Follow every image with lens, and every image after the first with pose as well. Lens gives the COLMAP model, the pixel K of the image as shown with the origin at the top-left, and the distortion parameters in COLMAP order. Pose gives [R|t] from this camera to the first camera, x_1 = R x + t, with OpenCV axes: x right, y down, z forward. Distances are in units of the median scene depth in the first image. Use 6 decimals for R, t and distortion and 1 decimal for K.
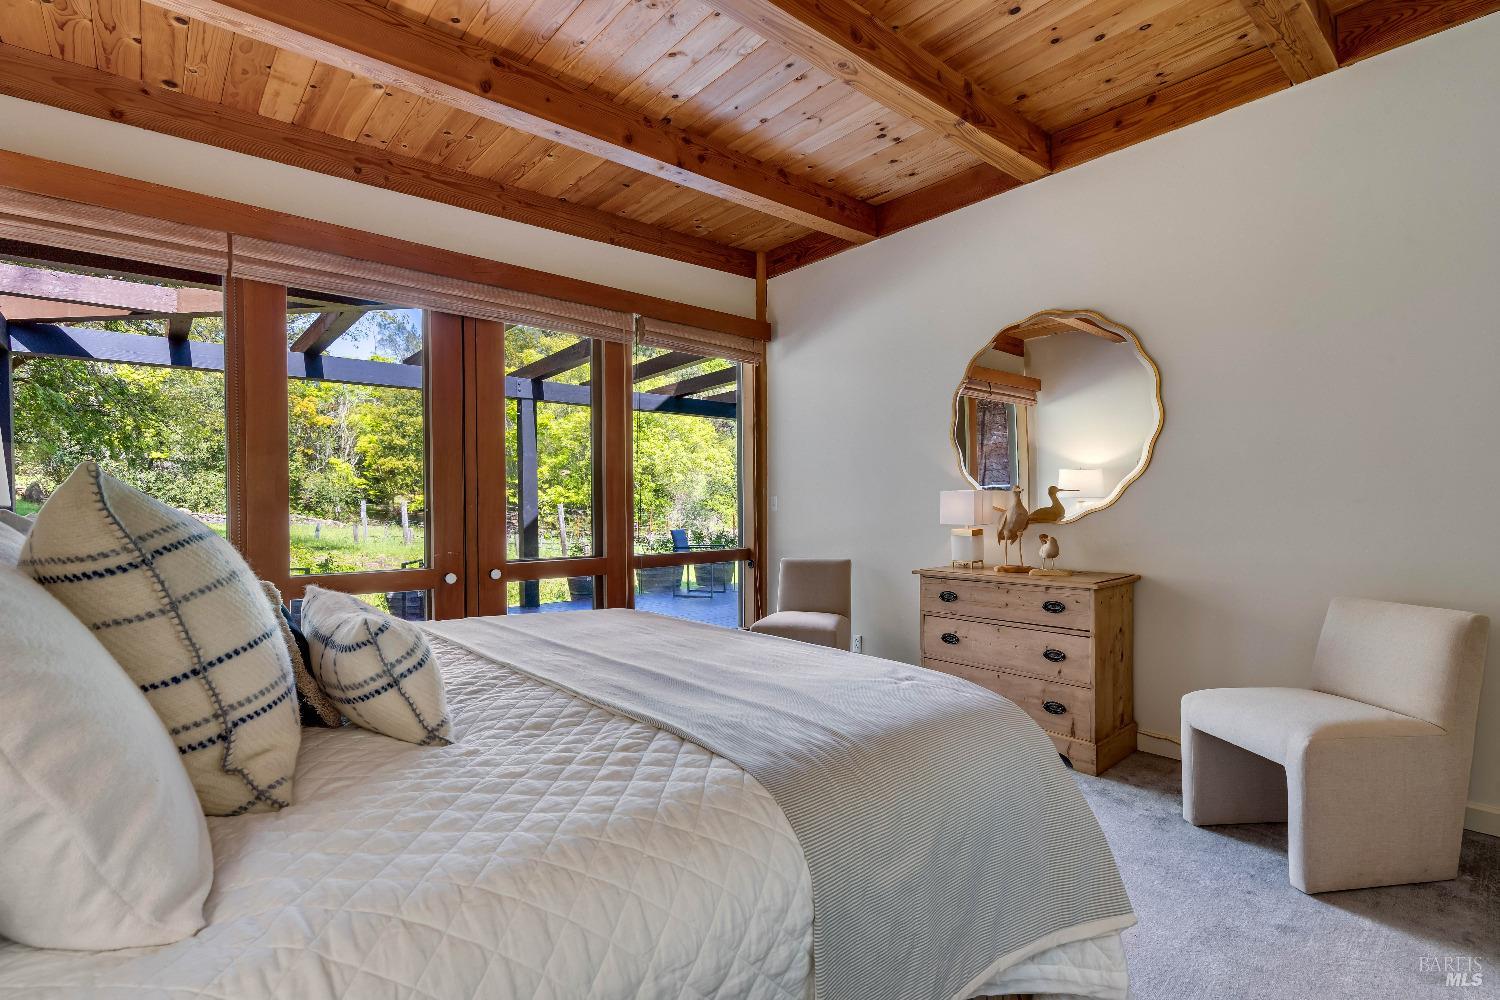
lens RADIAL K [[683.2, 0, 736.4], [0, 683.2, 510.8], [0, 0, 1]] dist [-0.003530, 0.000608]
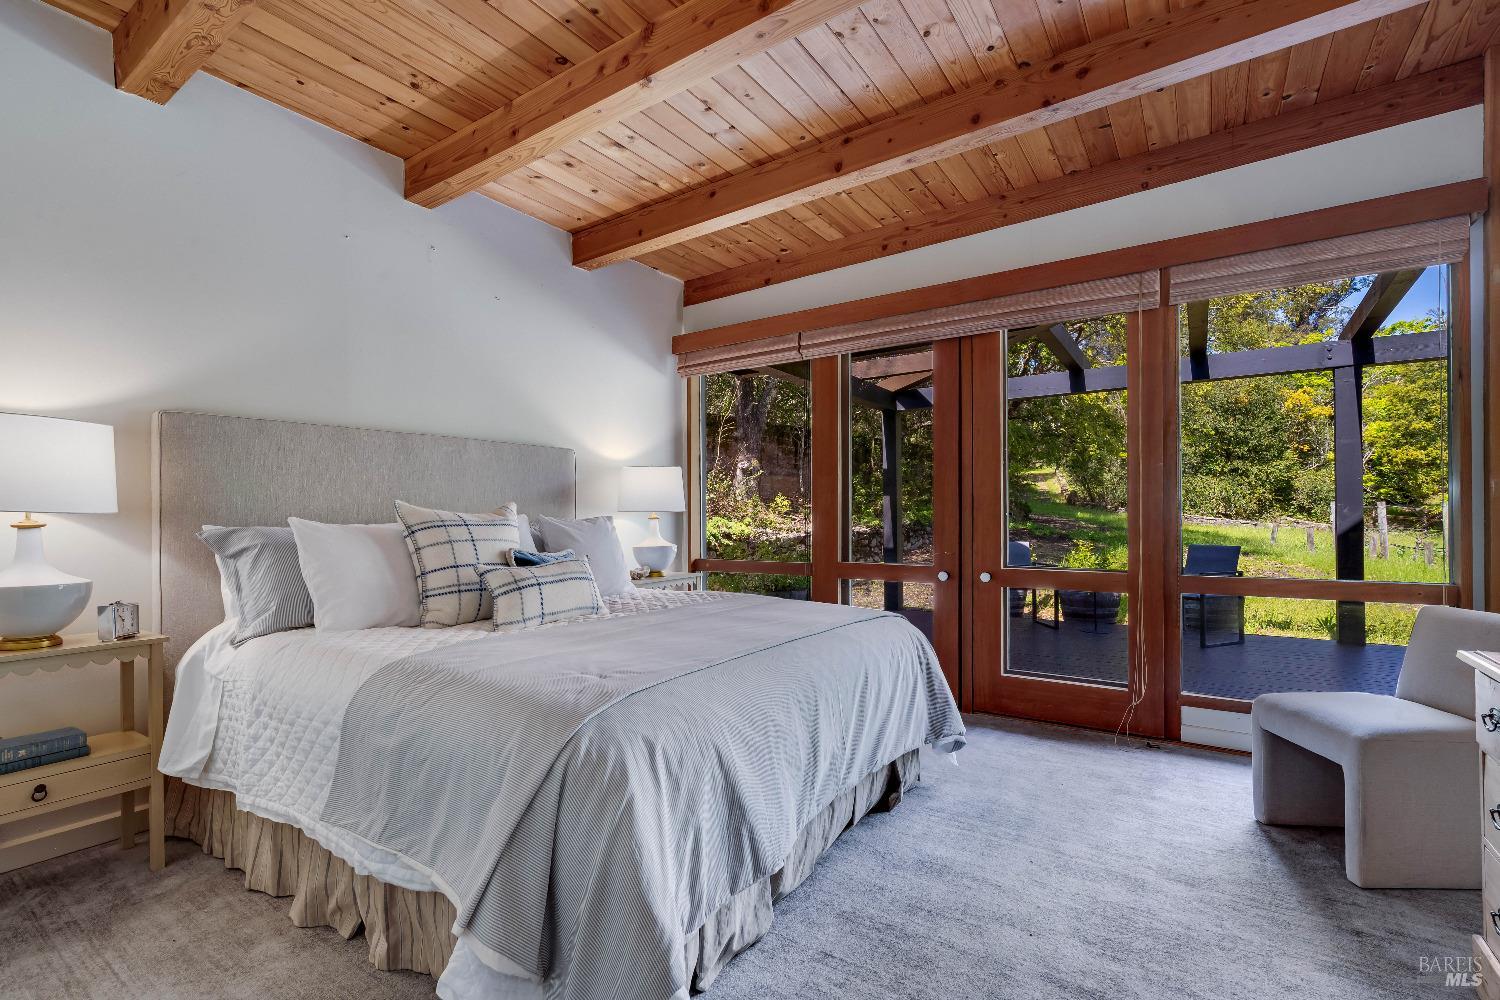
lens RADIAL K [[683.2, 0, 752.4], [0, 683.2, 506.6], [0, 0, 1]] dist [-0.003530, 0.000608]
pose [[0.253046, 0.000603, -0.967454, 0.384201], [-0.007043, 0.999974, -0.001219, -0.006795], [0.967429, 0.007123, 0.253043, 0.272626]]
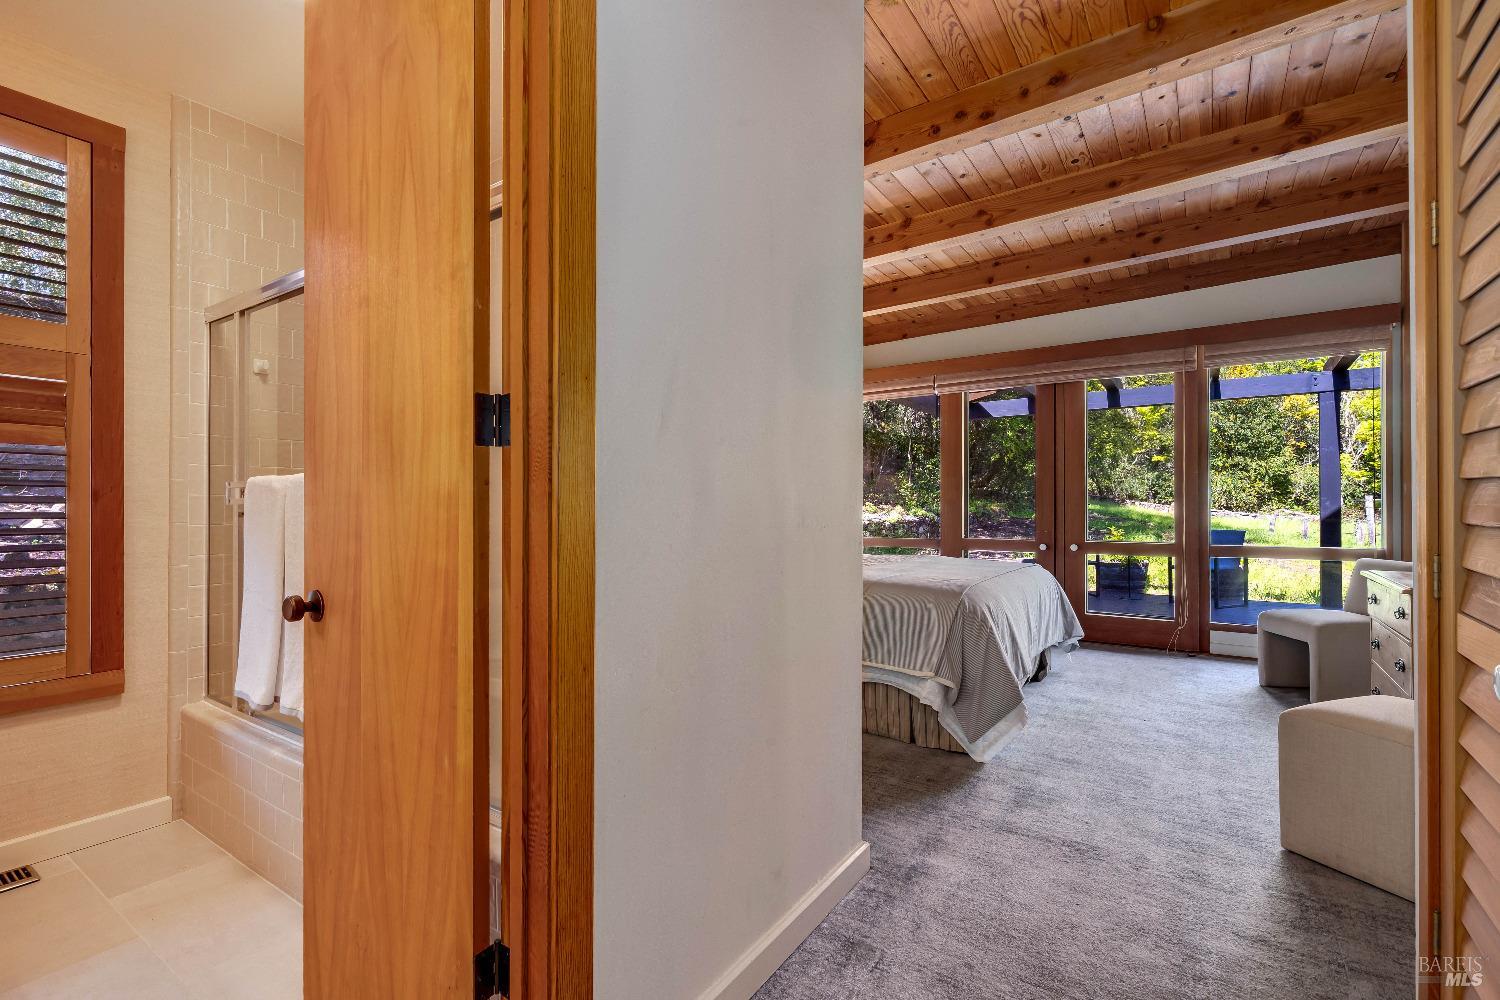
lens RADIAL K [[683.2, 0, 746.6], [0, 683.2, 500.1], [0, 0, 1]] dist [-0.003530, 0.000608]
pose [[0.249193, 0.002803, -0.968450, 0.643778], [-0.008608, 0.999963, 0.000679, -0.004923], [0.968416, 0.008167, 0.249208, -0.058164]]
